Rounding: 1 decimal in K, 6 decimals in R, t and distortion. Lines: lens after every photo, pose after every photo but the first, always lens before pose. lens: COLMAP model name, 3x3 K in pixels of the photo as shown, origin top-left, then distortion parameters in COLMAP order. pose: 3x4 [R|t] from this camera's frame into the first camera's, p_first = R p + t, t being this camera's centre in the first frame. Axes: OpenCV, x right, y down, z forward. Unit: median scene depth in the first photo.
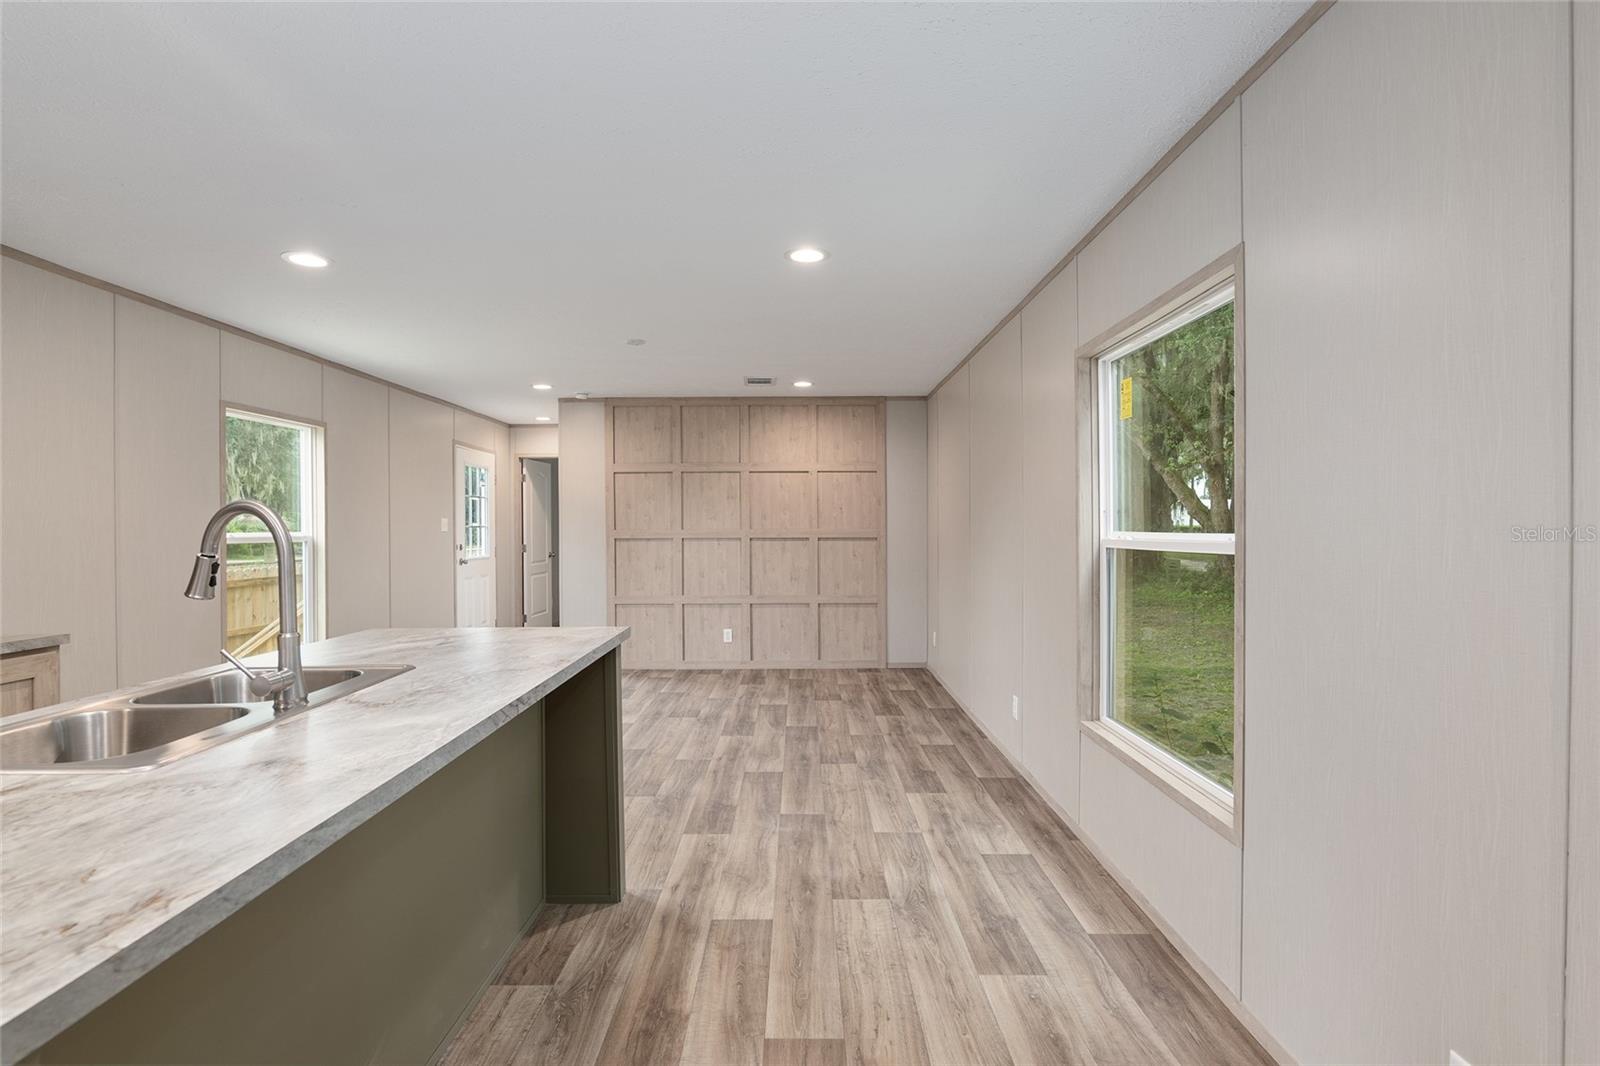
lens RADIAL K [[779.5, 0, 795.6], [0, 779.5, 522.9], [0, 0, 1]] dist [-0.004131, -0.001746]
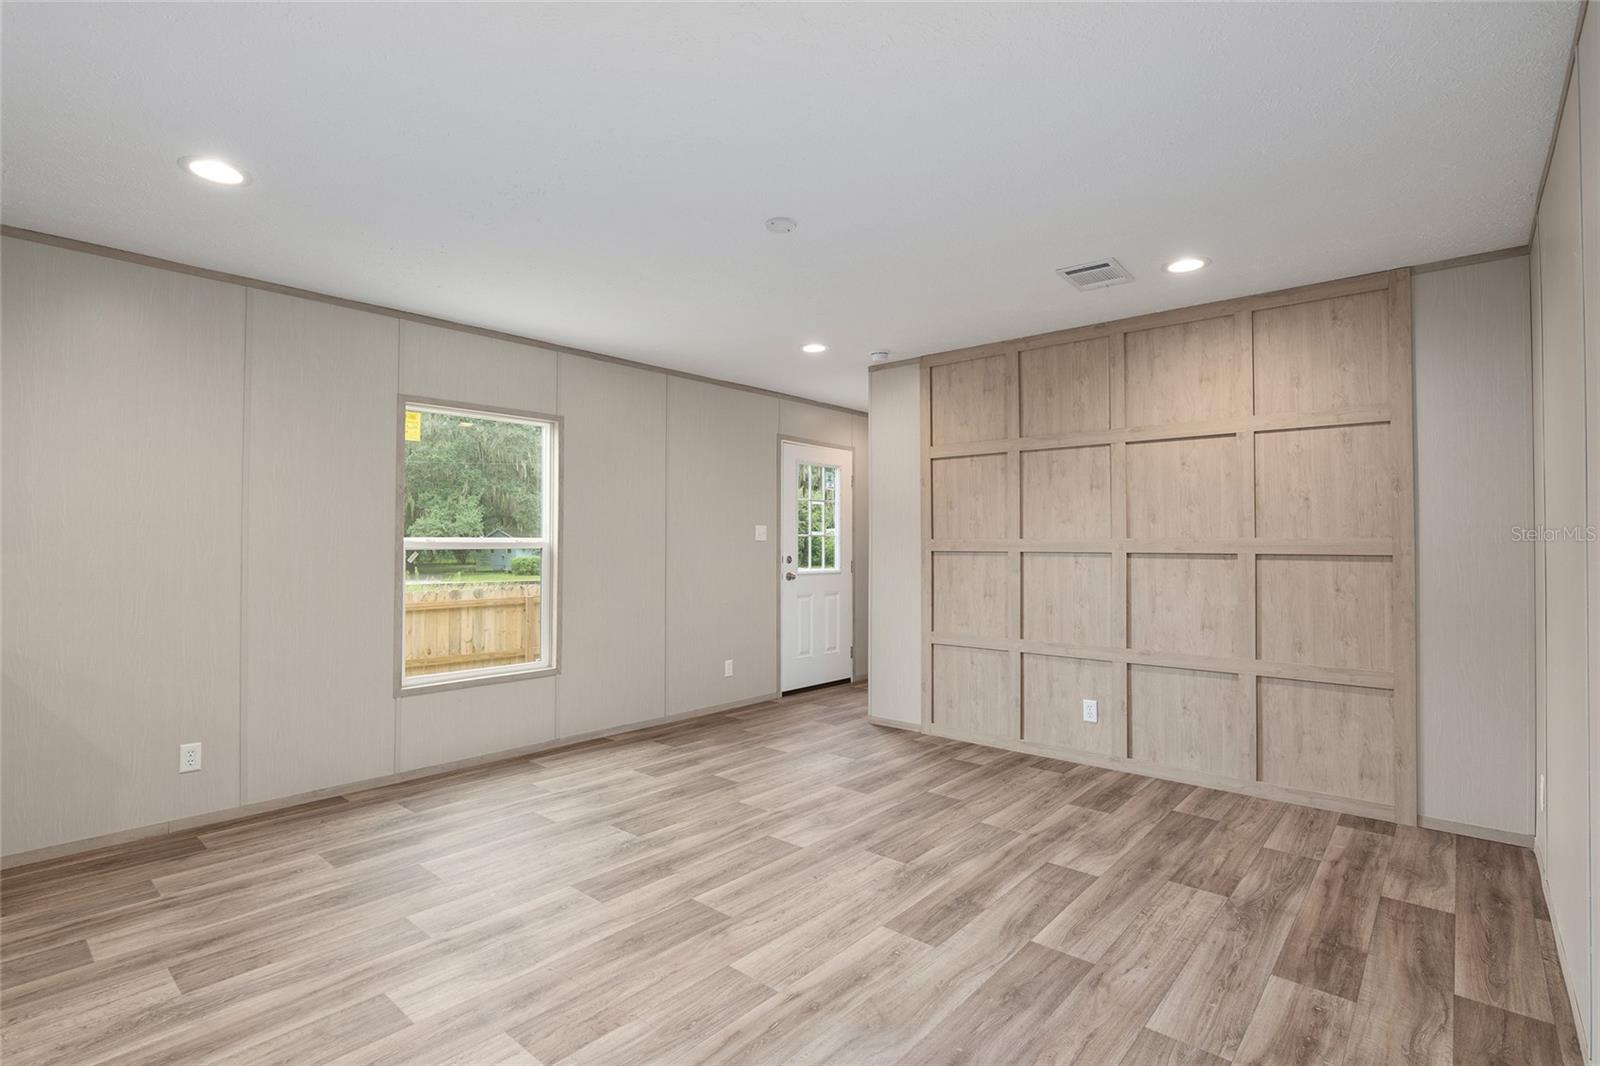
lens RADIAL K [[752.2, 0, 793.3], [0, 752.2, 537.6], [0, 0, 1]] dist [-0.023168, 0.005929]
pose [[0.750877, 0.001218, -0.660441, 0.168534], [-0.002227, 0.999997, -0.000687, 0.010803], [0.660439, 0.001987, 0.750877, 0.519422]]
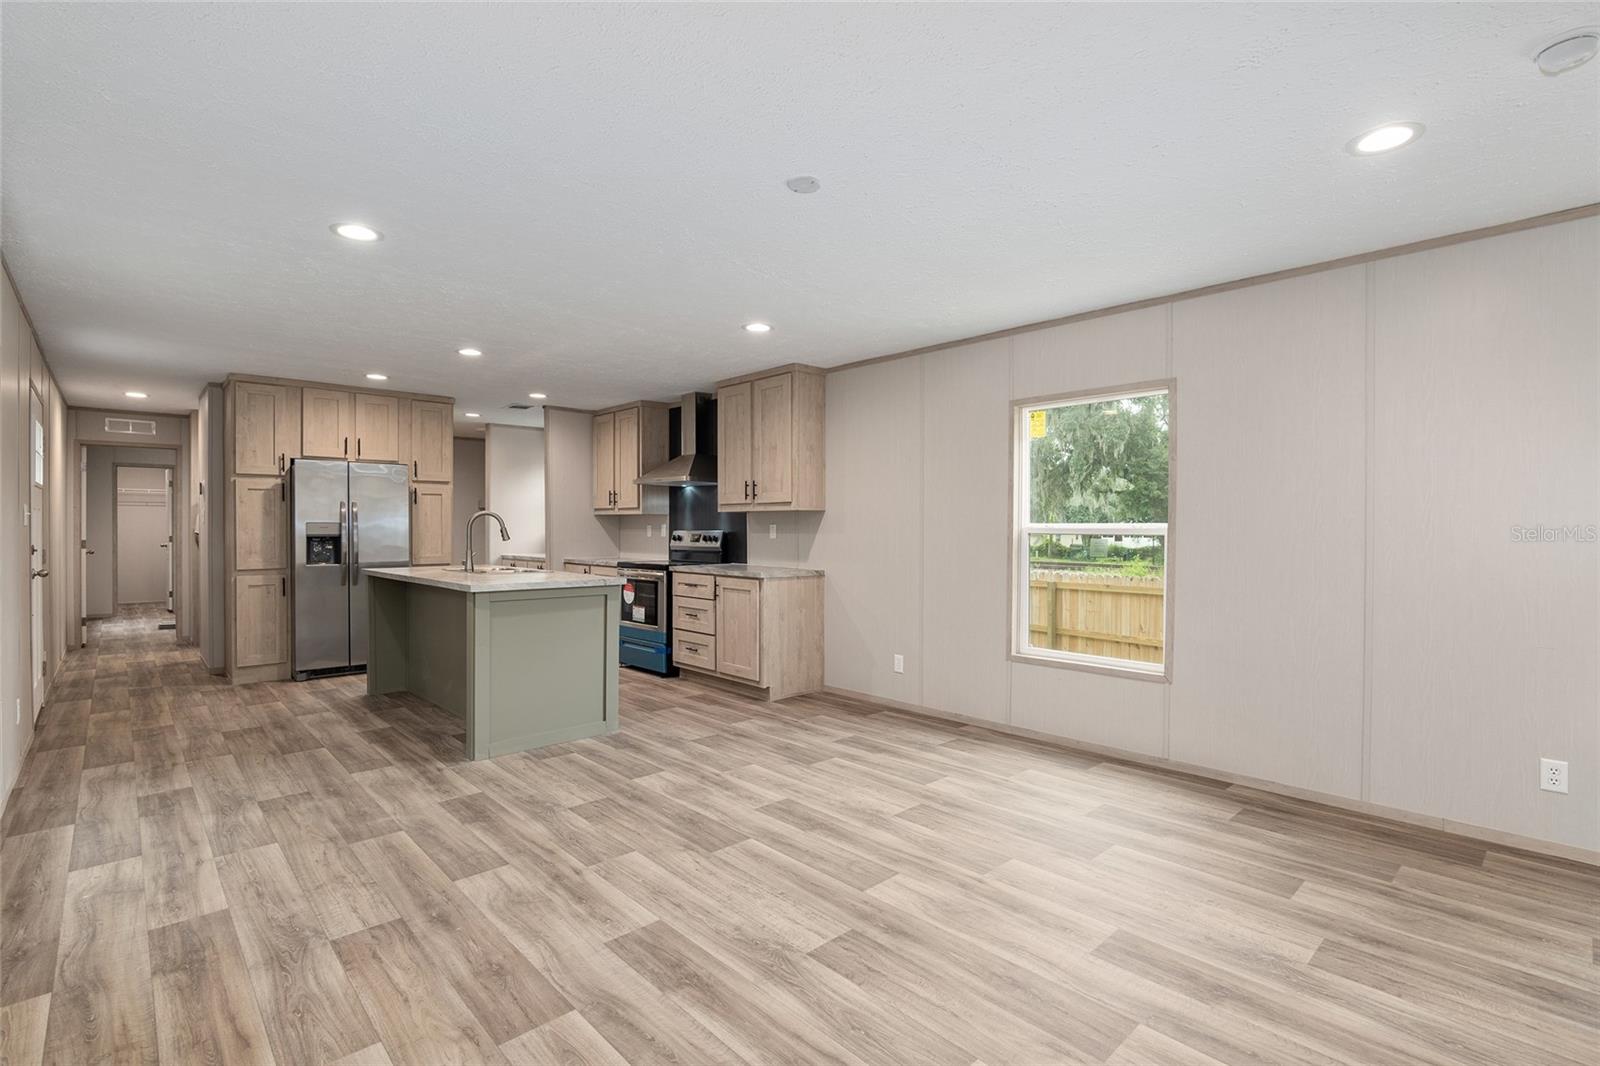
lens RADIAL K [[752.2, 0, 798.6], [0, 752.2, 503.5], [0, 0, 1]] dist [-0.023168, 0.005929]
pose [[-0.731373, -0.019895, -0.681688, 0.159456], [0.004416, 0.999415, -0.033906, 0.016545], [0.681964, -0.027808, -0.730857, 1.287364]]
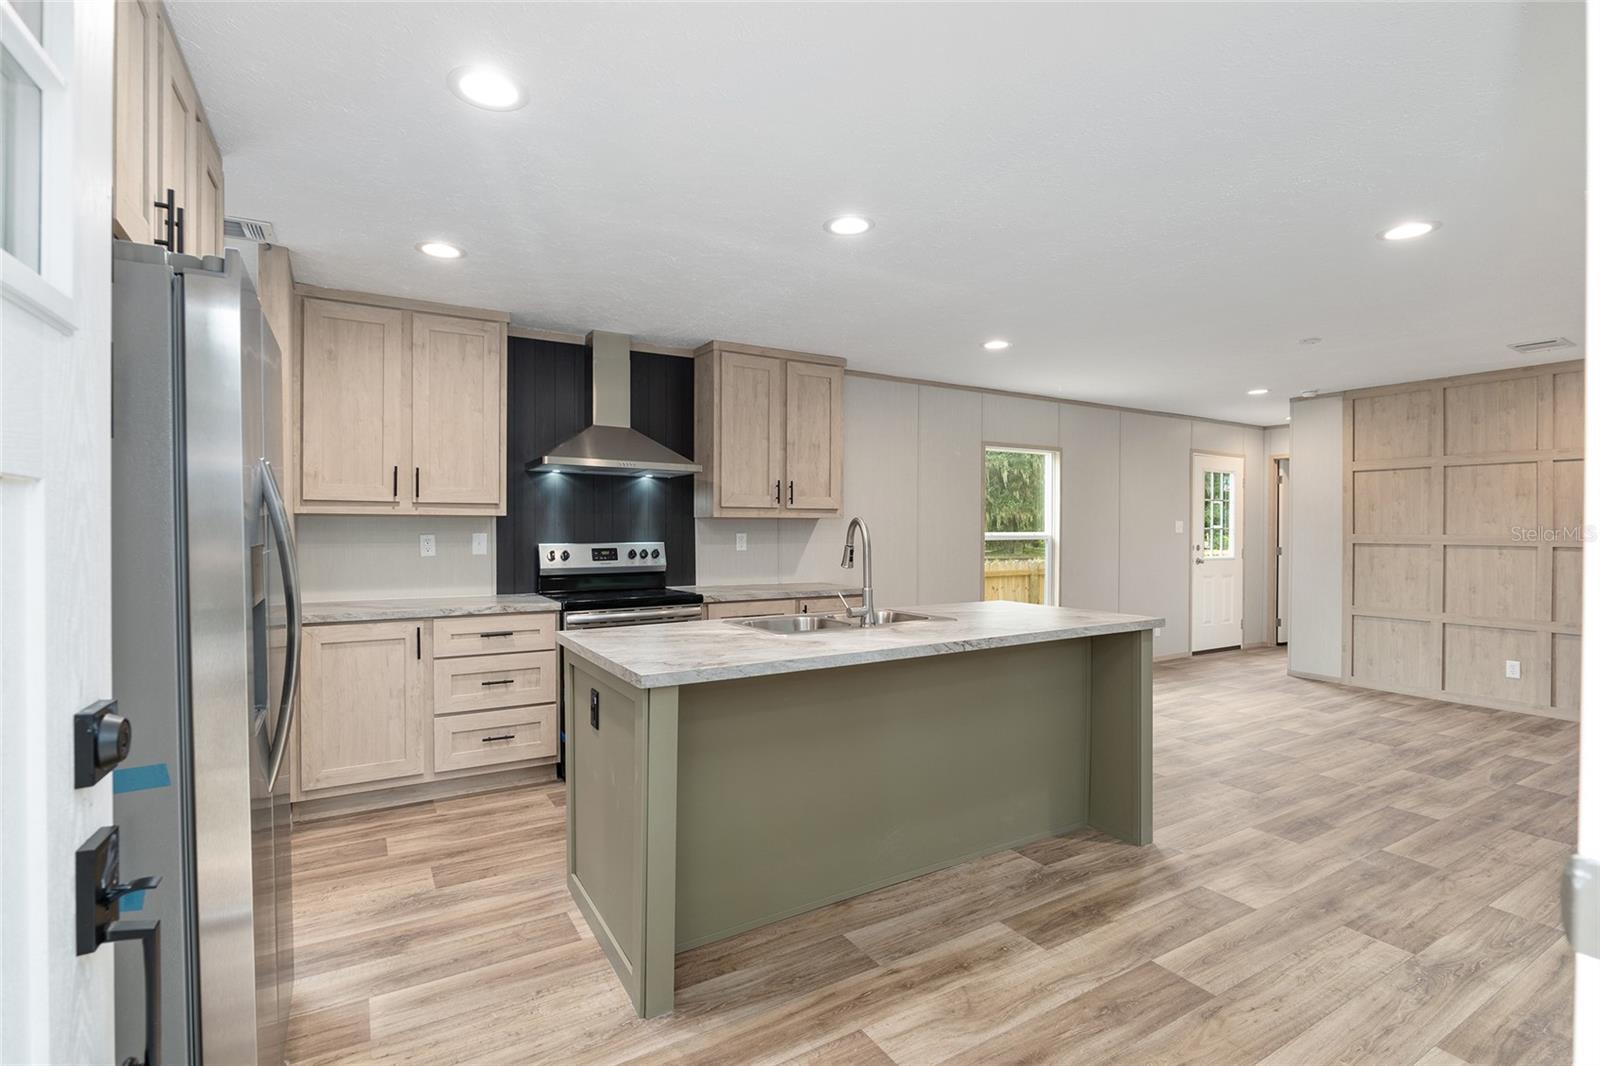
lens RADIAL K [[752.2, 0, 790.4], [0, 752.2, 533.7], [0, 0, 1]] dist [-0.023168, 0.005929]
pose [[0.507953, 0.016032, -0.861235, 0.243564], [-0.002470, 0.999850, 0.017156, -0.006242], [0.861381, -0.006587, 0.507916, -0.022891]]
